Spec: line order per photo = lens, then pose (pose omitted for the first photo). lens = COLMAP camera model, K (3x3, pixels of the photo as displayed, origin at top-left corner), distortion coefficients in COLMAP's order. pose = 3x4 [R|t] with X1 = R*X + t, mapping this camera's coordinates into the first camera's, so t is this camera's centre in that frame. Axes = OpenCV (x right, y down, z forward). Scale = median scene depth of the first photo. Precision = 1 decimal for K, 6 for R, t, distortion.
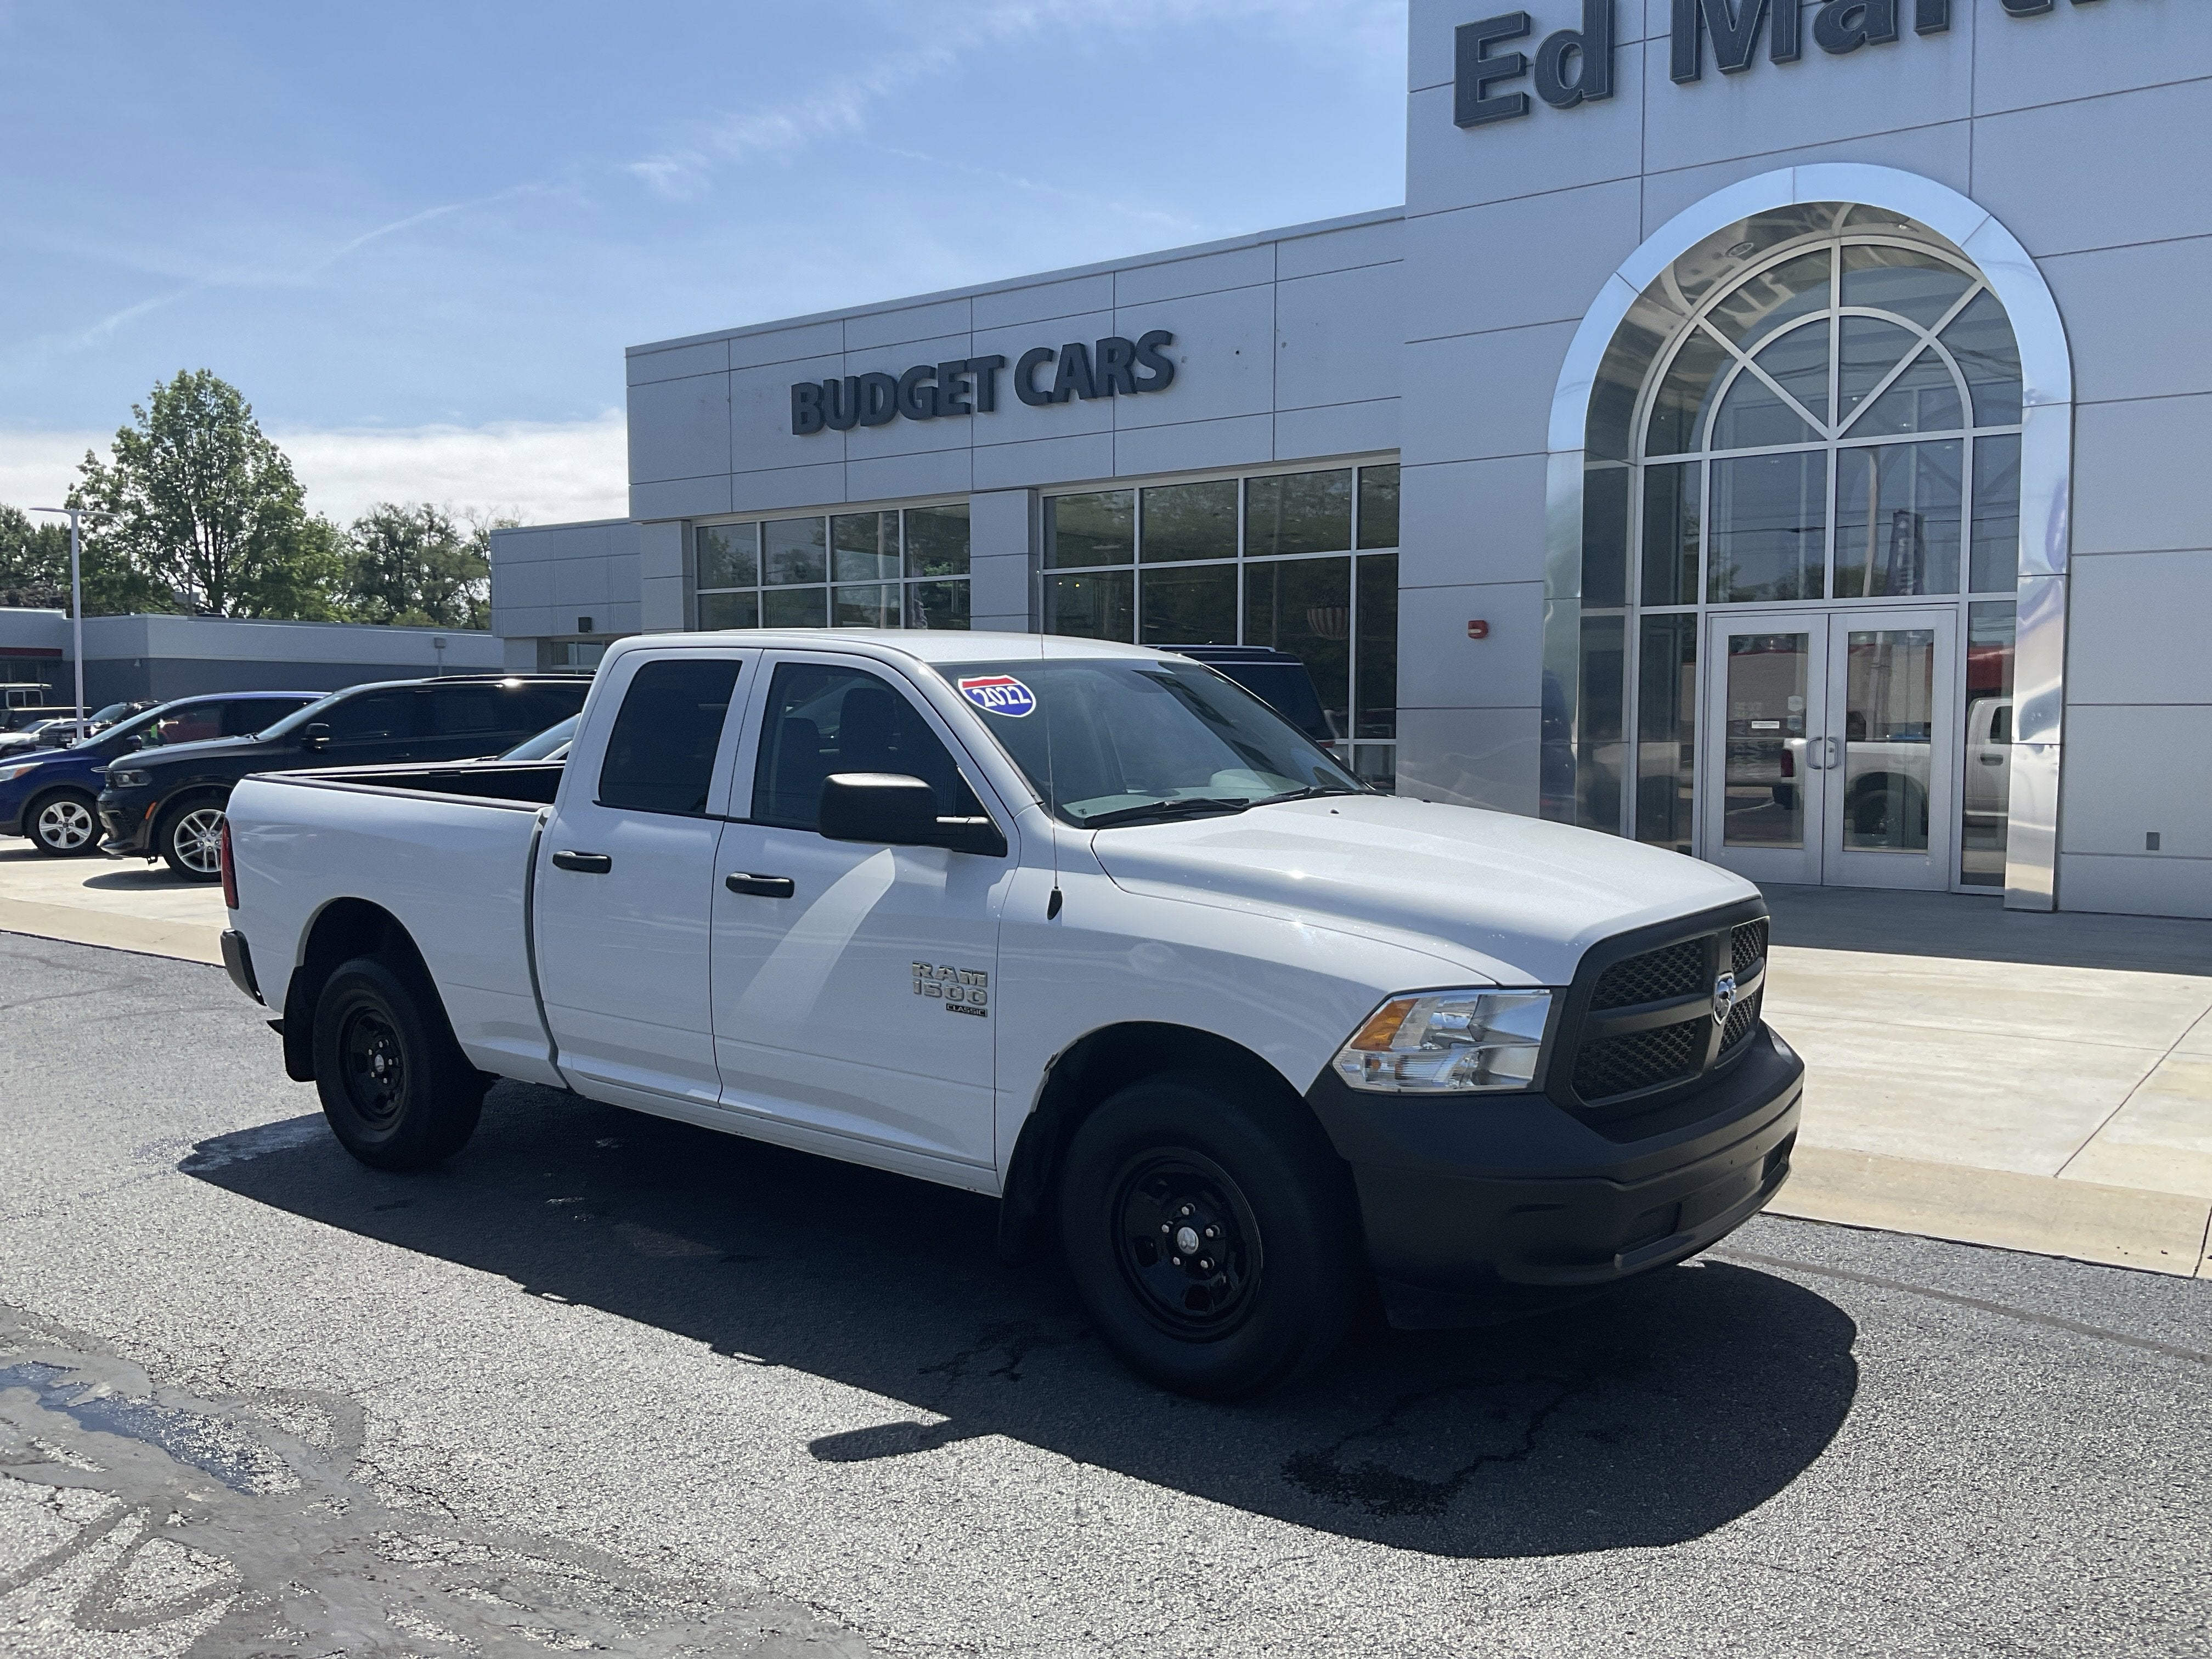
lens RADIAL K [[1819.9, 0, 1114.1], [0, 1819.9, 854.7], [0, 0, 1]] dist [0.057737, -0.119533]
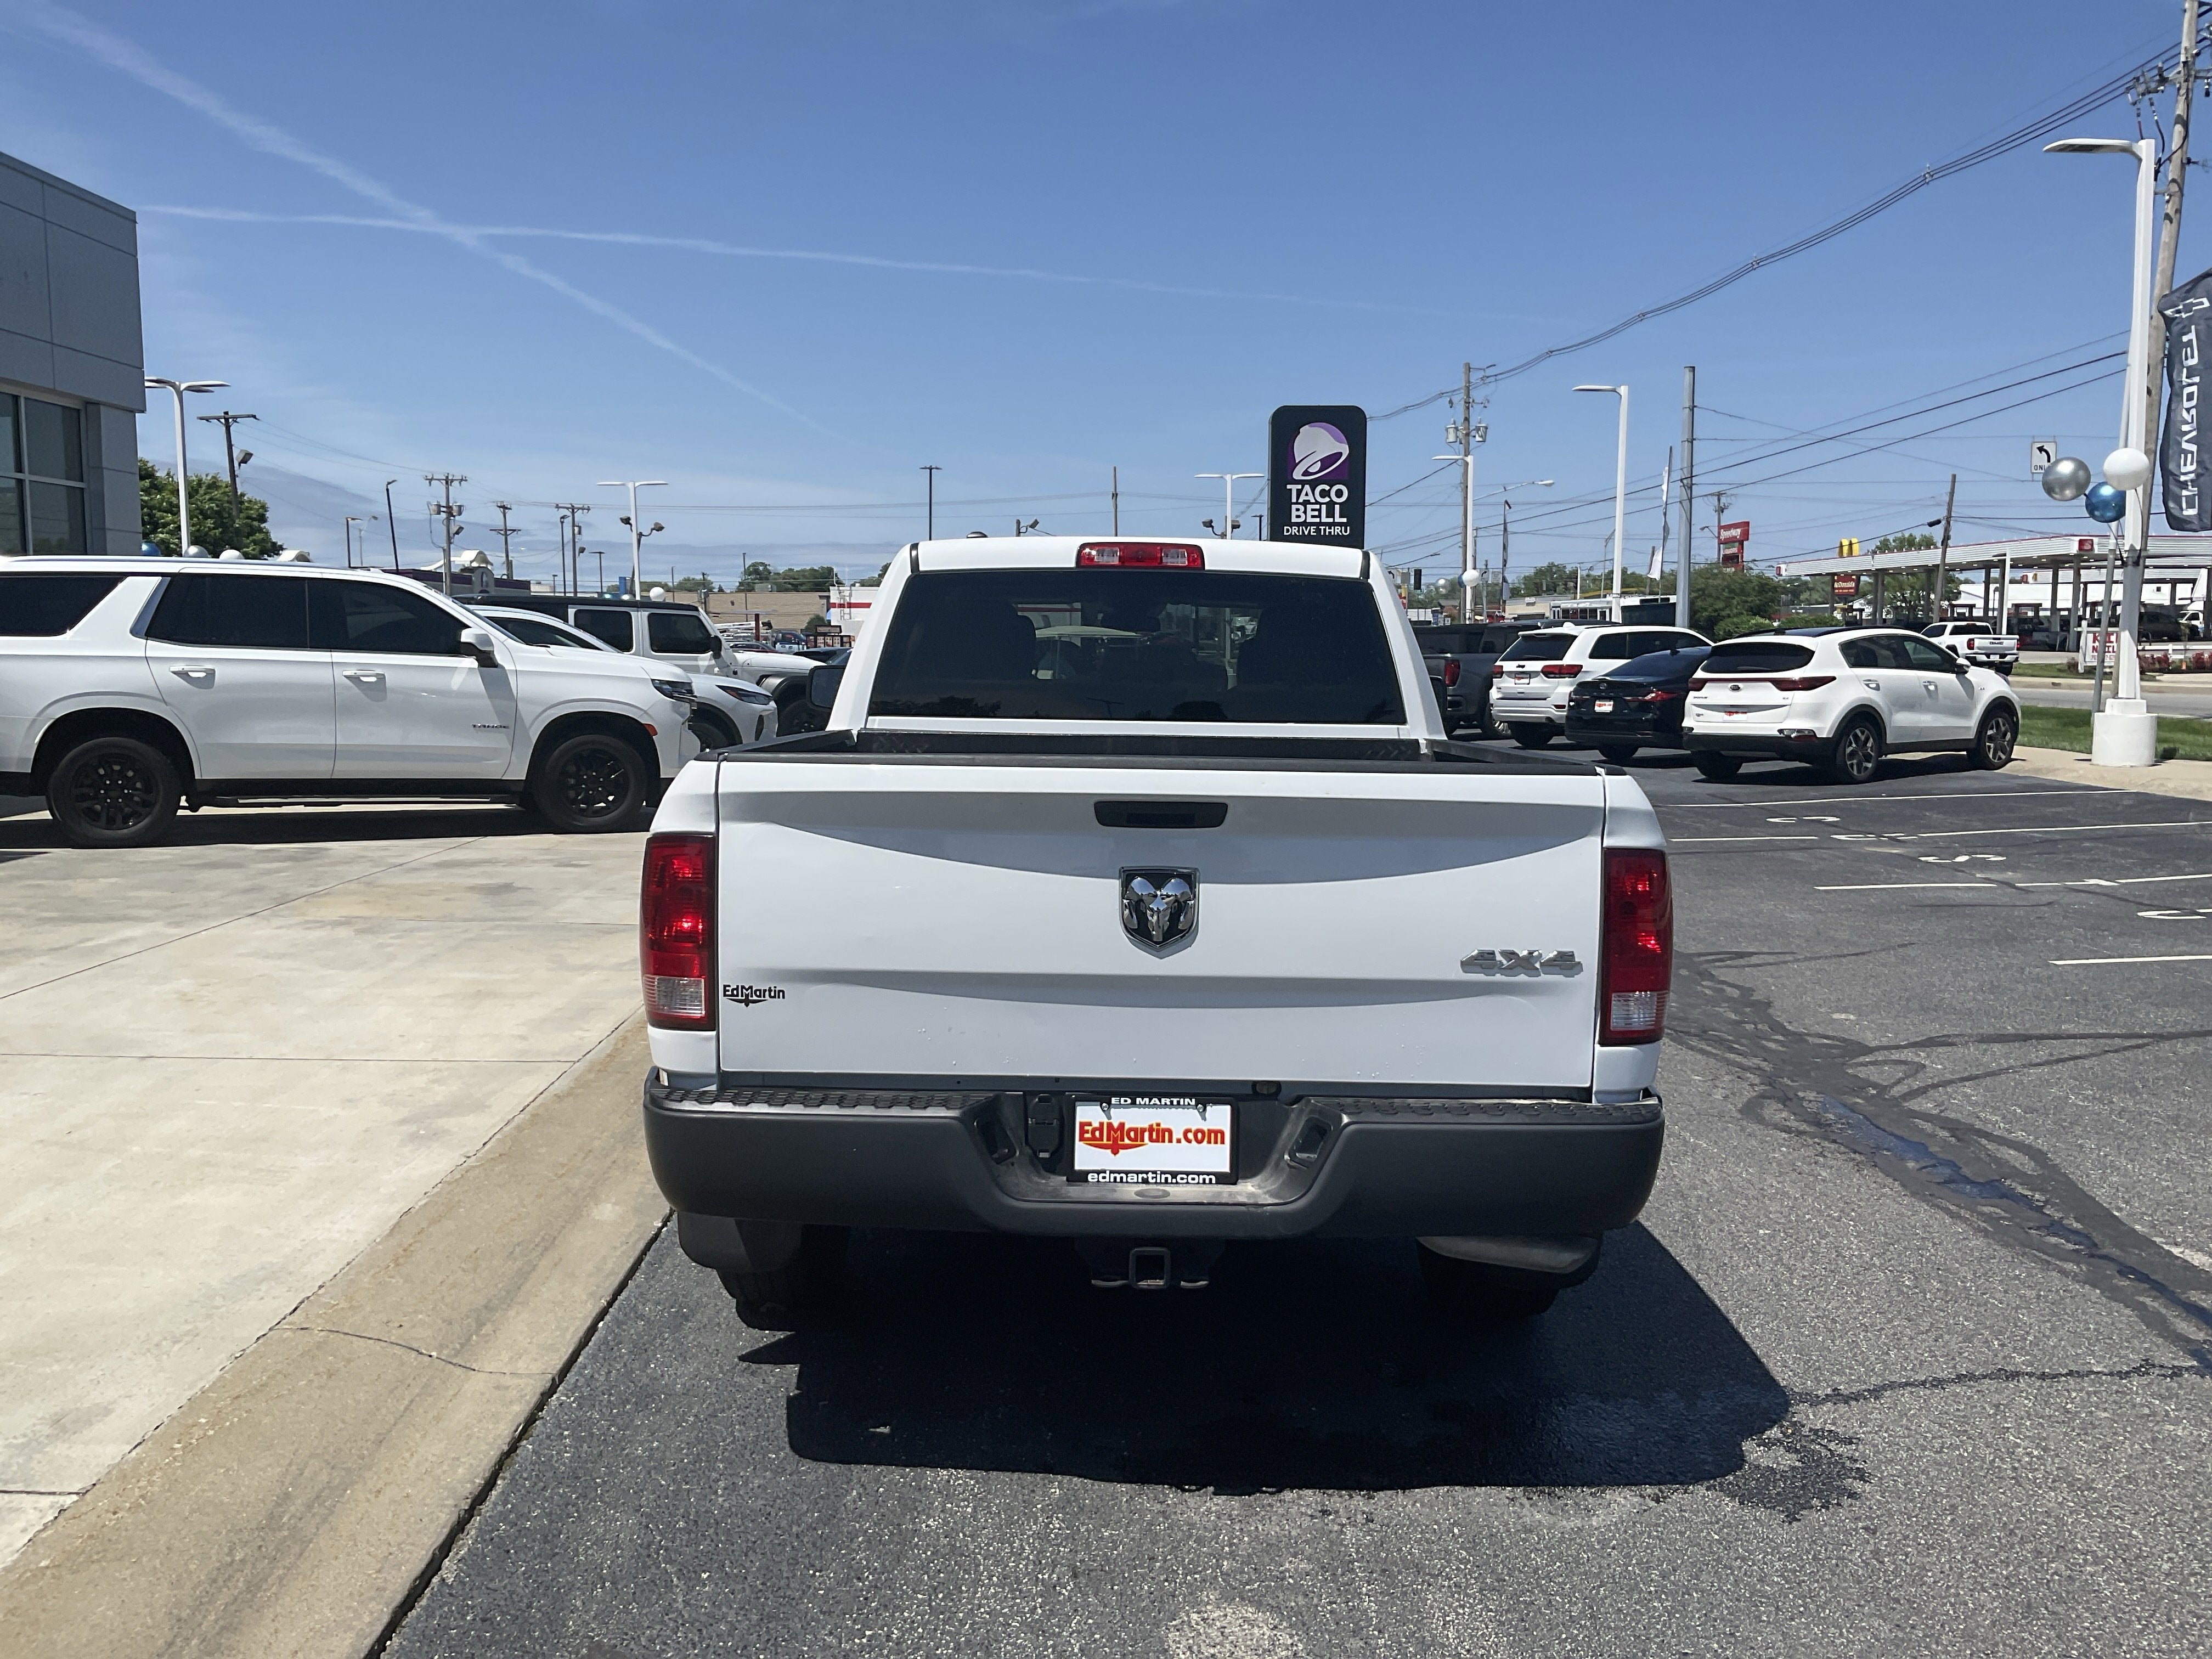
lens RADIAL K [[1820.0, 0, 1096.5], [0, 1820.0, 823.3], [0, 0, 1]] dist [0.047586, -0.100917]
pose [[-0.606610, -0.082898, 0.790665, -0.719404], [0.056262, 0.987578, 0.146709, -0.098775], [-0.793006, 0.133480, -0.594411, 1.307465]]
